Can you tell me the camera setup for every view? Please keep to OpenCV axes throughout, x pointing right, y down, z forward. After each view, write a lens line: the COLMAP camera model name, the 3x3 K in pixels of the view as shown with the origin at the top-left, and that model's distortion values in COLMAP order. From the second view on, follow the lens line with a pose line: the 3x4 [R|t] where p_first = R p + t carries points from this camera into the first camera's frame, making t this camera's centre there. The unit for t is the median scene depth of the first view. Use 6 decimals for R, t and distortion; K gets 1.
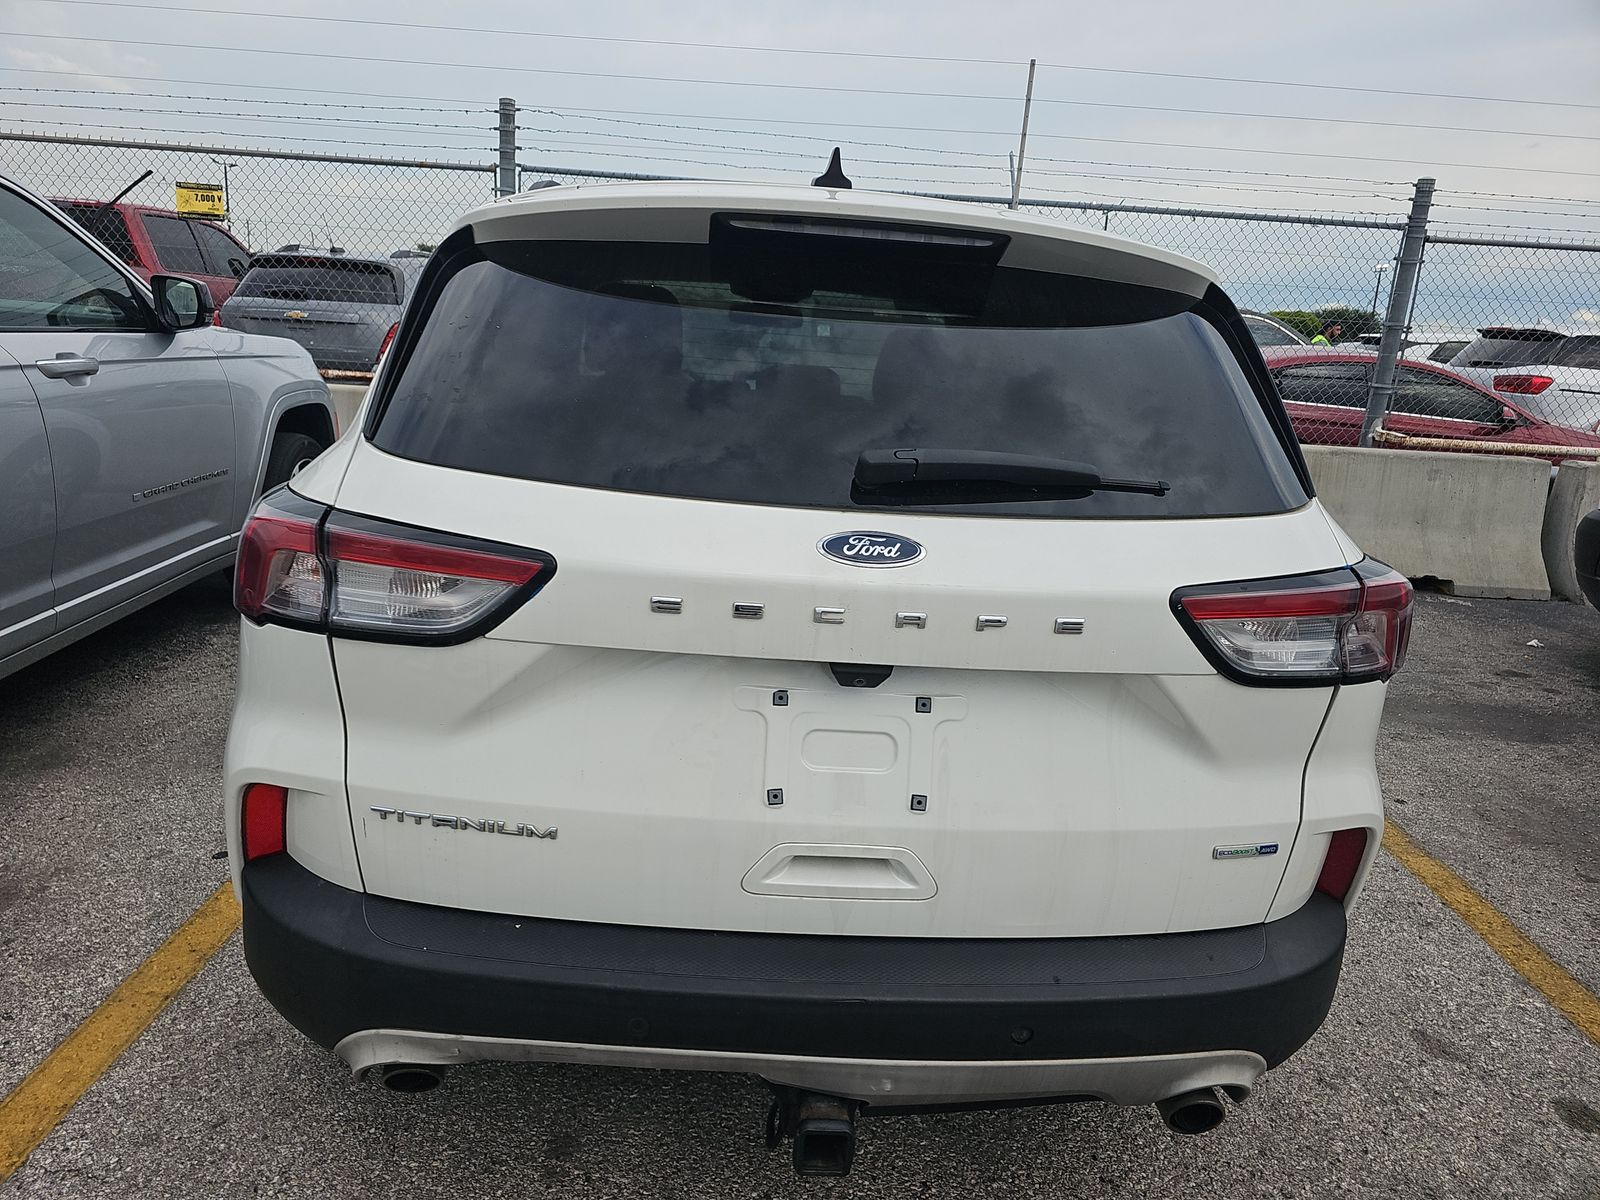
lens RADIAL K [[1078.0, 0, 777.2], [0, 1078.0, 619.7], [0, 0, 1]] dist [0.029185, -0.028217]
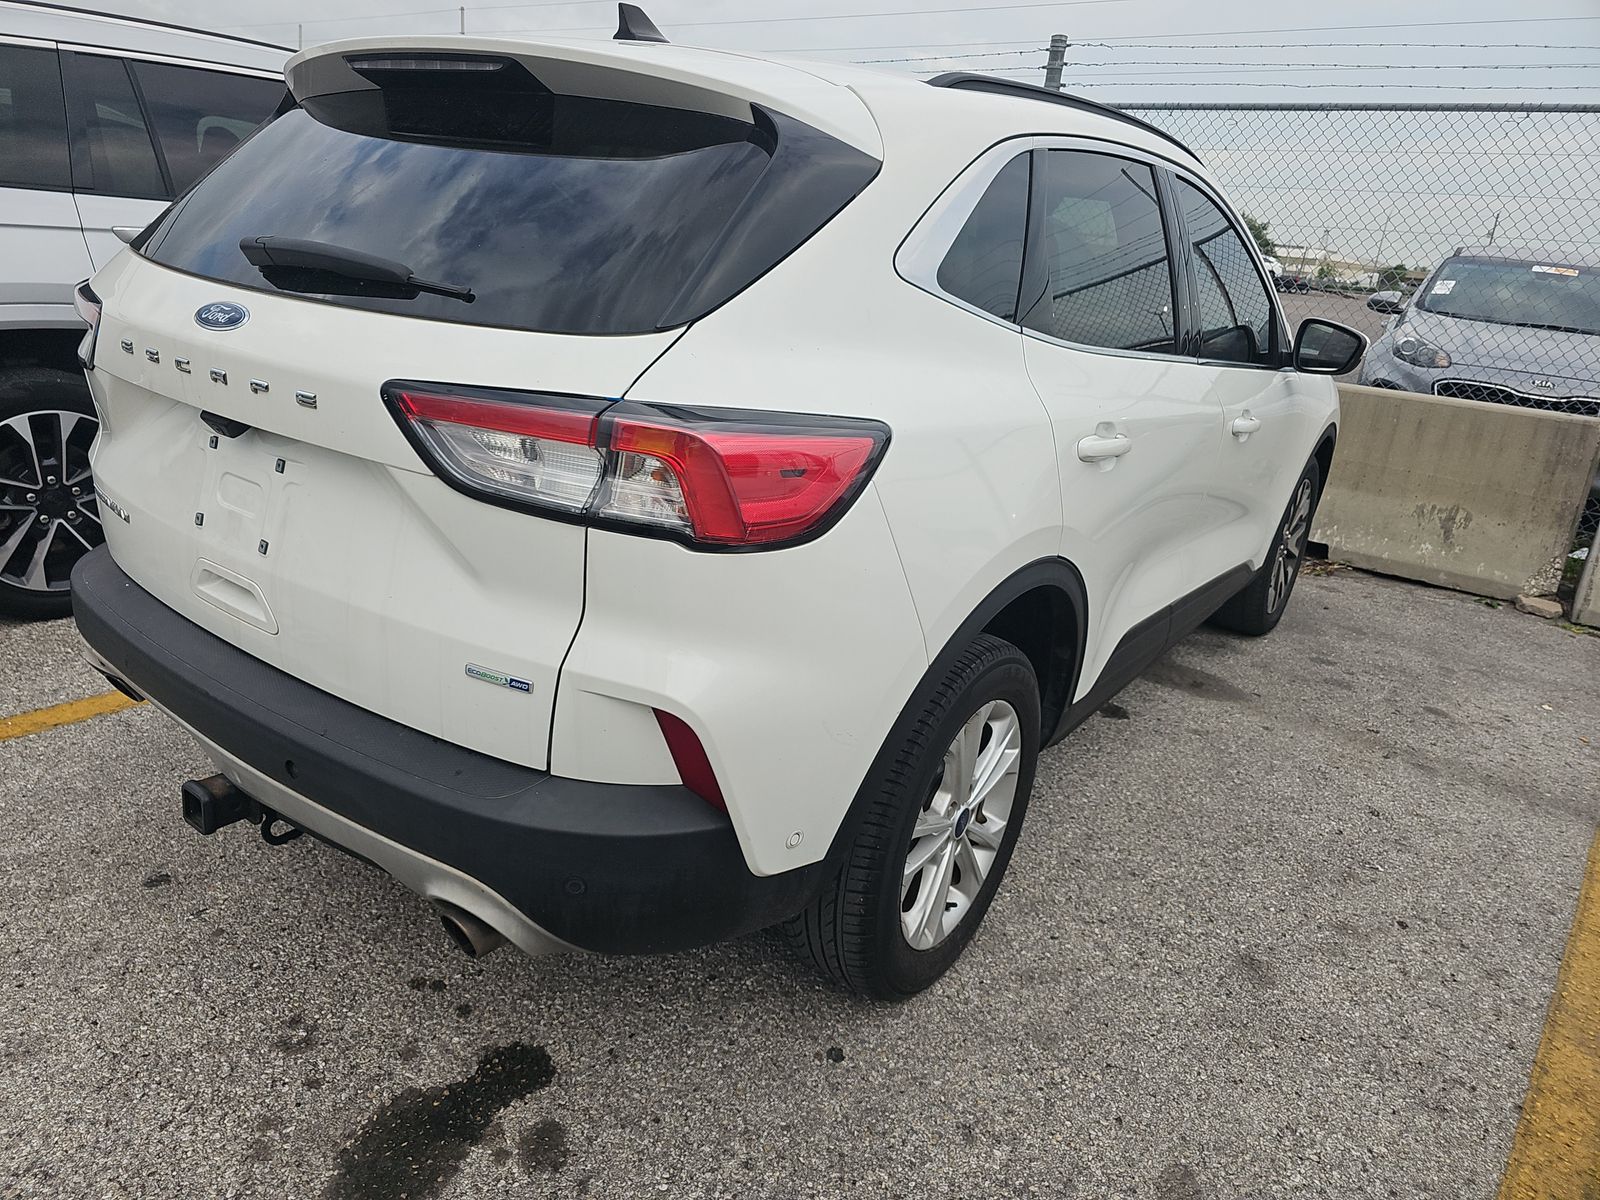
lens RADIAL K [[1078.0, 0, 769.2], [0, 1078.0, 623.3], [0, 0, 1]] dist [0.029185, -0.028217]
pose [[0.764554, 0.223970, -0.604396, 1.242657], [-0.210678, 0.973019, 0.094065, 0.022277], [0.609157, 0.055415, 0.791111, 0.391041]]
